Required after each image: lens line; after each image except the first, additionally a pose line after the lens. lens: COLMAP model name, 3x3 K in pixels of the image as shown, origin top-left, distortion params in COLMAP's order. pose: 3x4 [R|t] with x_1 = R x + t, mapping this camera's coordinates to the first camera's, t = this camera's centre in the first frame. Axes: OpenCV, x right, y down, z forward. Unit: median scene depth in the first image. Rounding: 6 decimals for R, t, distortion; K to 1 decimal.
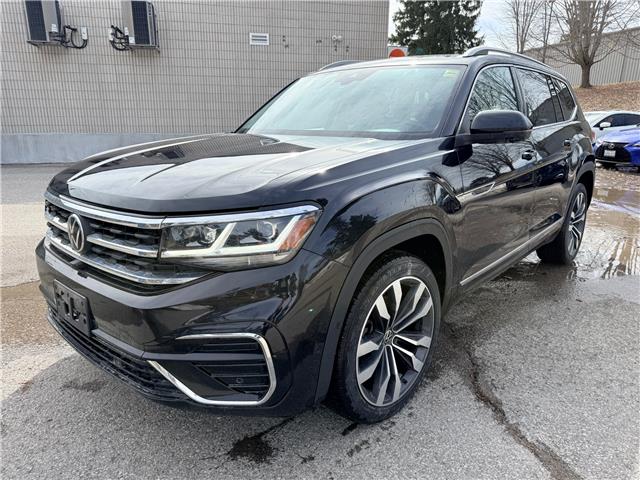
lens RADIAL K [[454.2, 0, 318.1], [0, 454.2, 250.1], [0, 0, 1]] dist [0.031562, -0.044271]
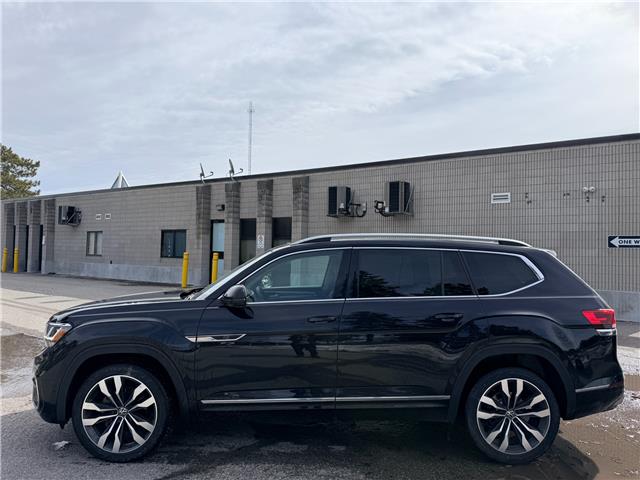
lens RADIAL K [[454.2, 0, 318.1], [0, 454.2, 250.1], [0, 0, 1]] dist [0.031562, -0.044271]
pose [[0.675811, 0.001985, -0.737072, 0.420699], [-0.218571, 0.955557, -0.197832, -0.046326], [0.703922, 0.294799, 0.646210, 0.049394]]
